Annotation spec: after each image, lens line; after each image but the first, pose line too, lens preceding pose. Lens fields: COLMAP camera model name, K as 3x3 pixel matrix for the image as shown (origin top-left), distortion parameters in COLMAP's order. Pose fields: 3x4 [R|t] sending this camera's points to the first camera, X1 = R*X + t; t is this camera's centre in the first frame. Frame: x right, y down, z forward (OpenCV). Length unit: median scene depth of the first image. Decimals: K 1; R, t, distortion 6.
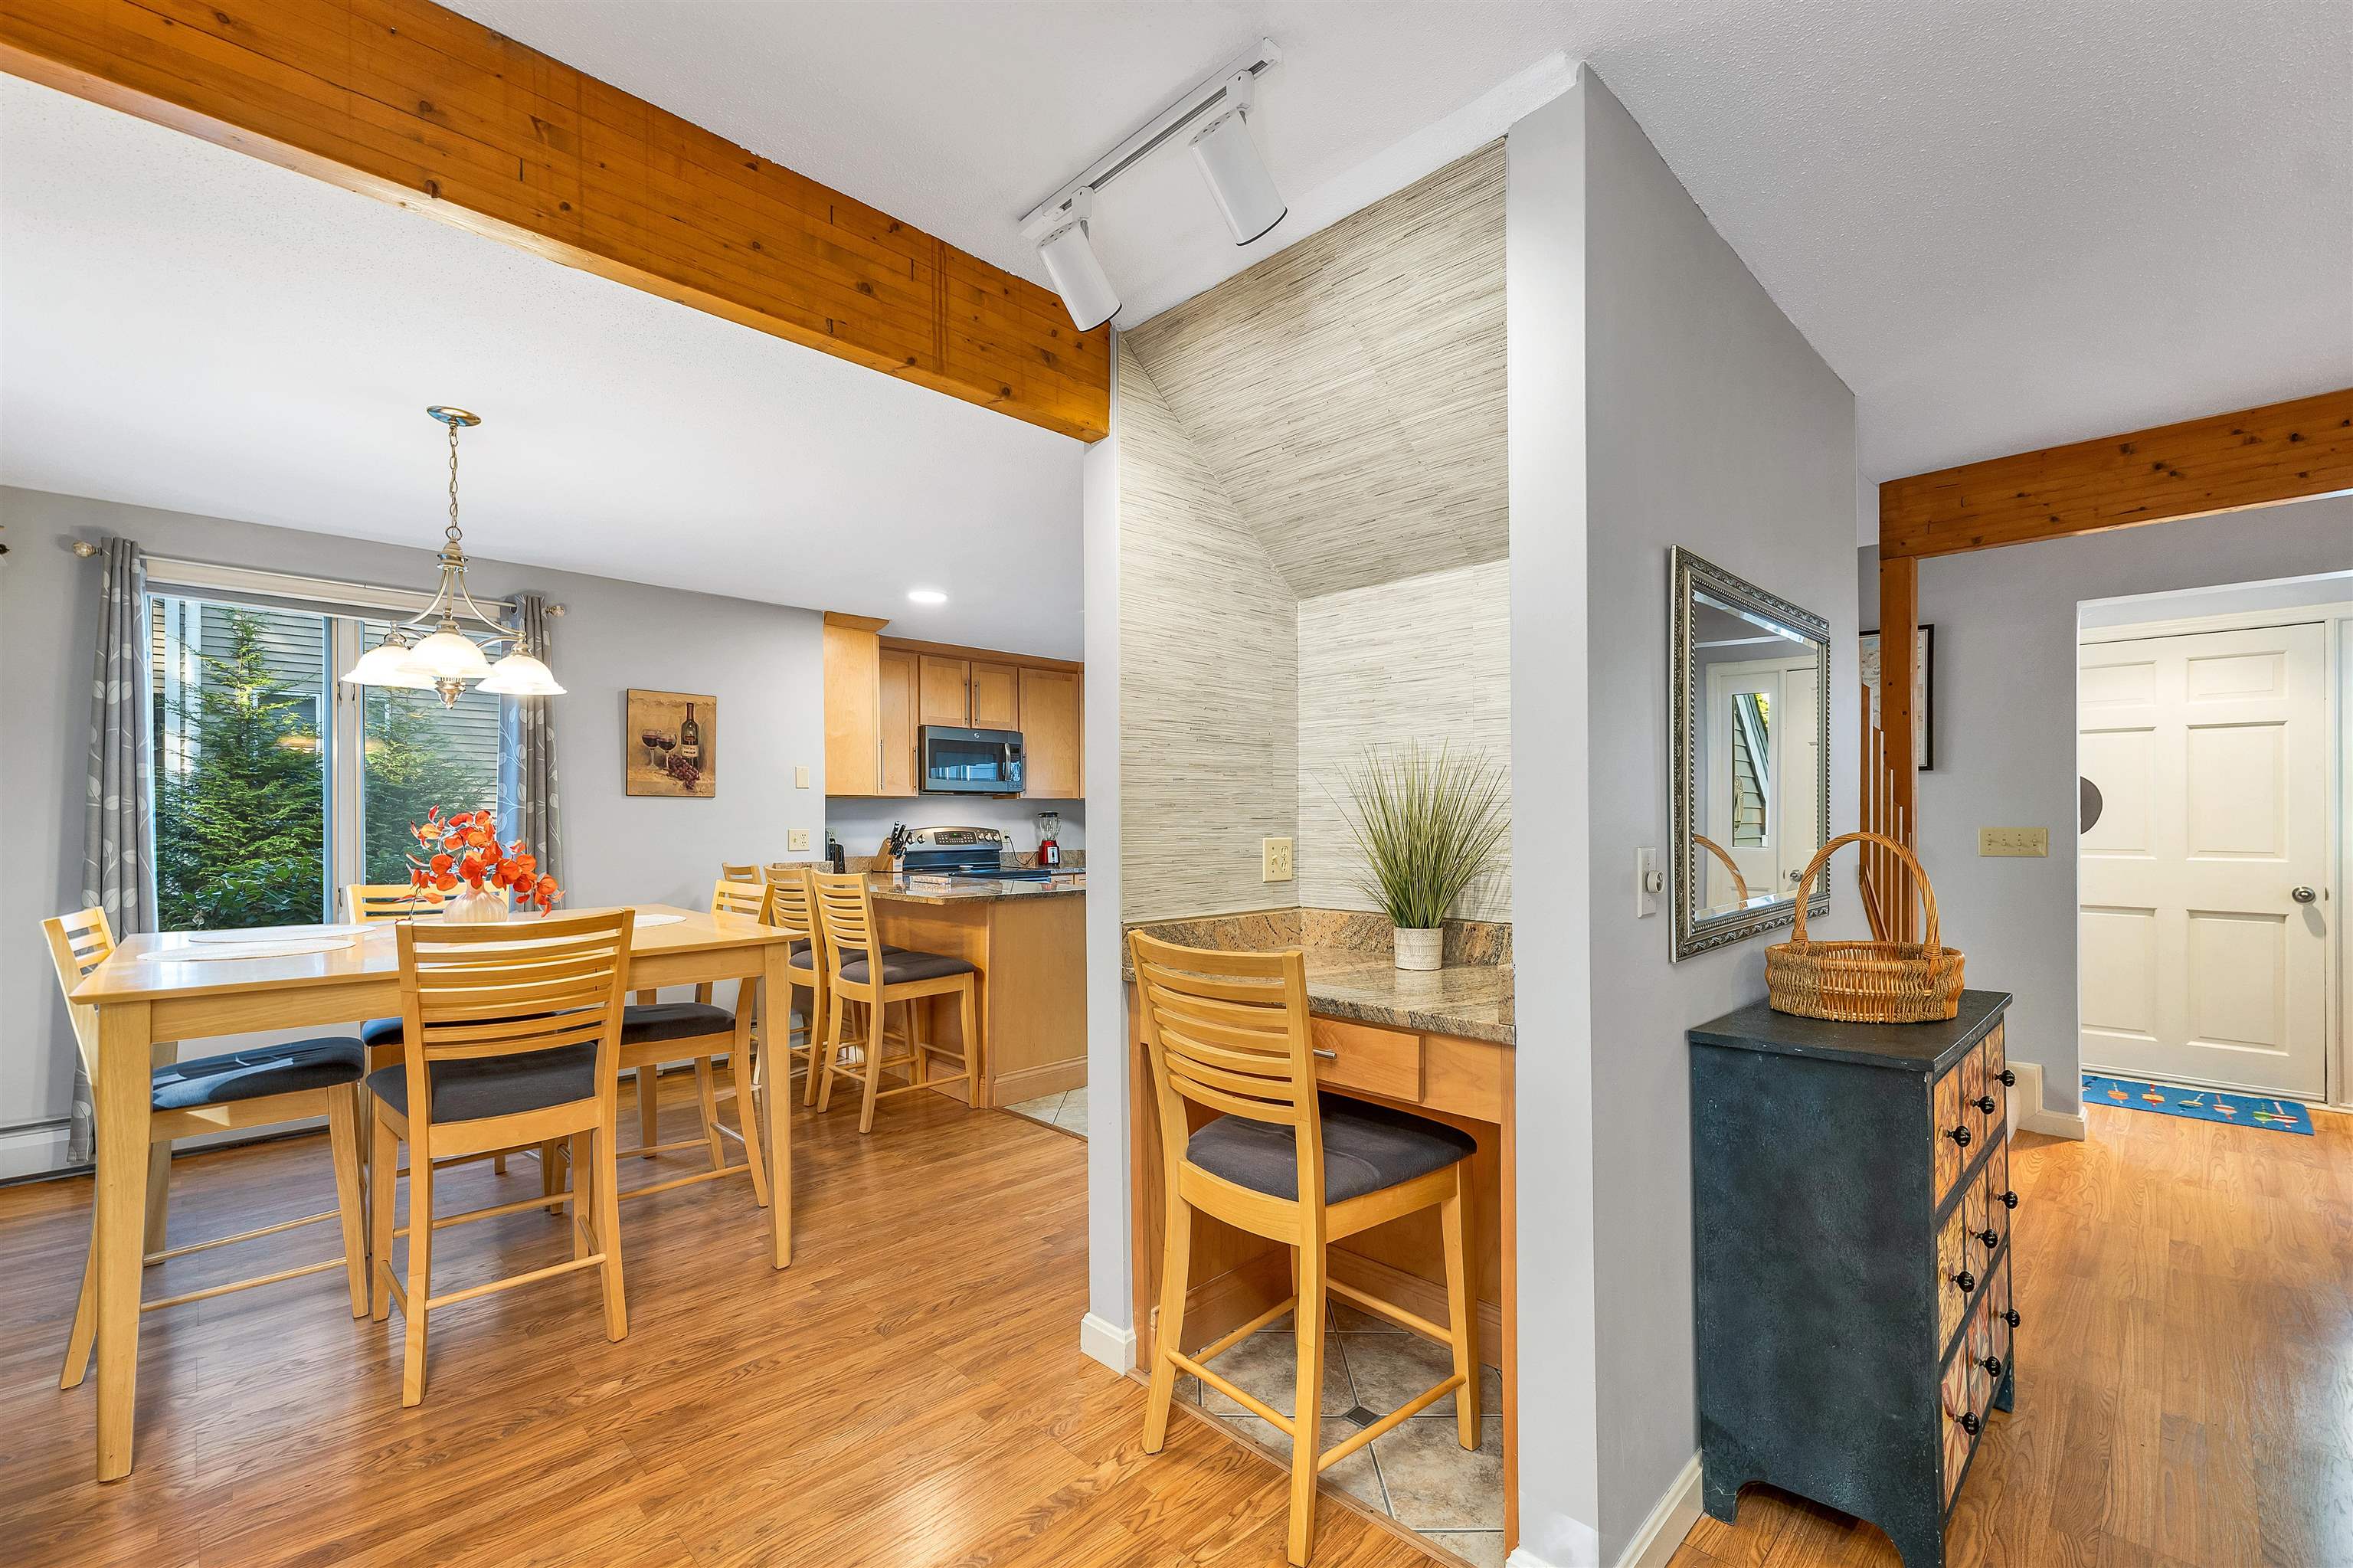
lens RADIAL K [[981.4, 0, 1194.2], [0, 981.4, 817.9], [0, 0, 1]] dist [-0.002868, -0.000323]
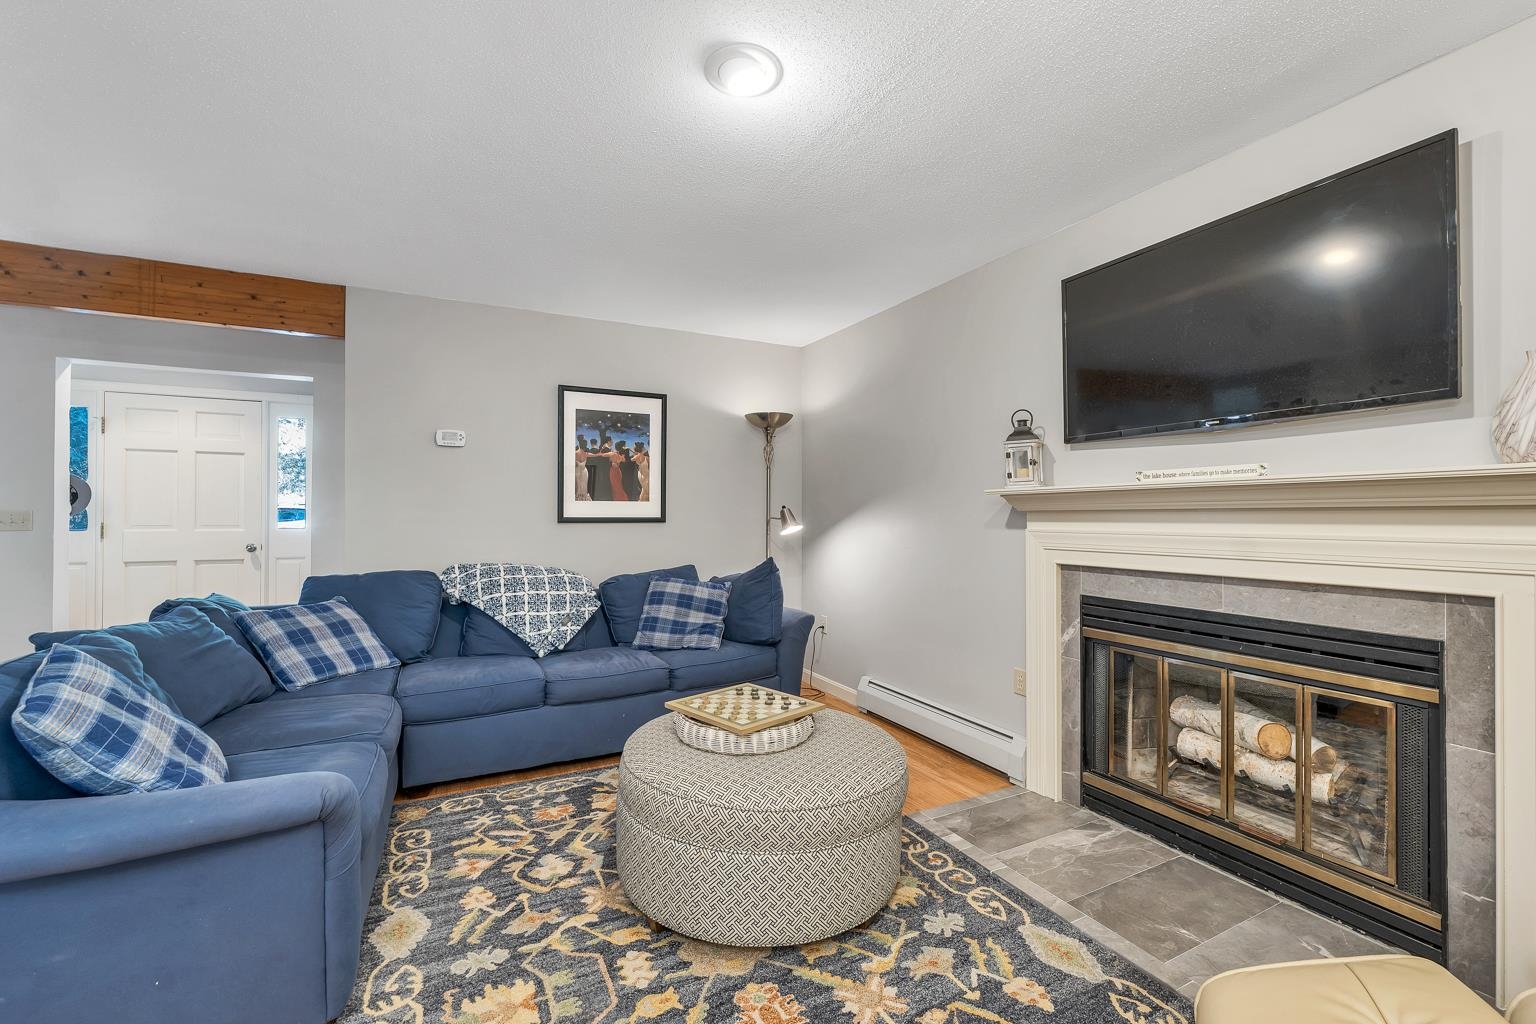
lens RADIAL K [[640.6, 0, 761.0], [0, 640.6, 512.8], [0, 0, 1]] dist [-0.002868, -0.000323]
pose [[0.296044, 0.004982, 0.955161, 0.229506], [-0.003830, 0.999985, -0.004029, 0.011901], [-0.955167, -0.002466, 0.296058, -0.236165]]
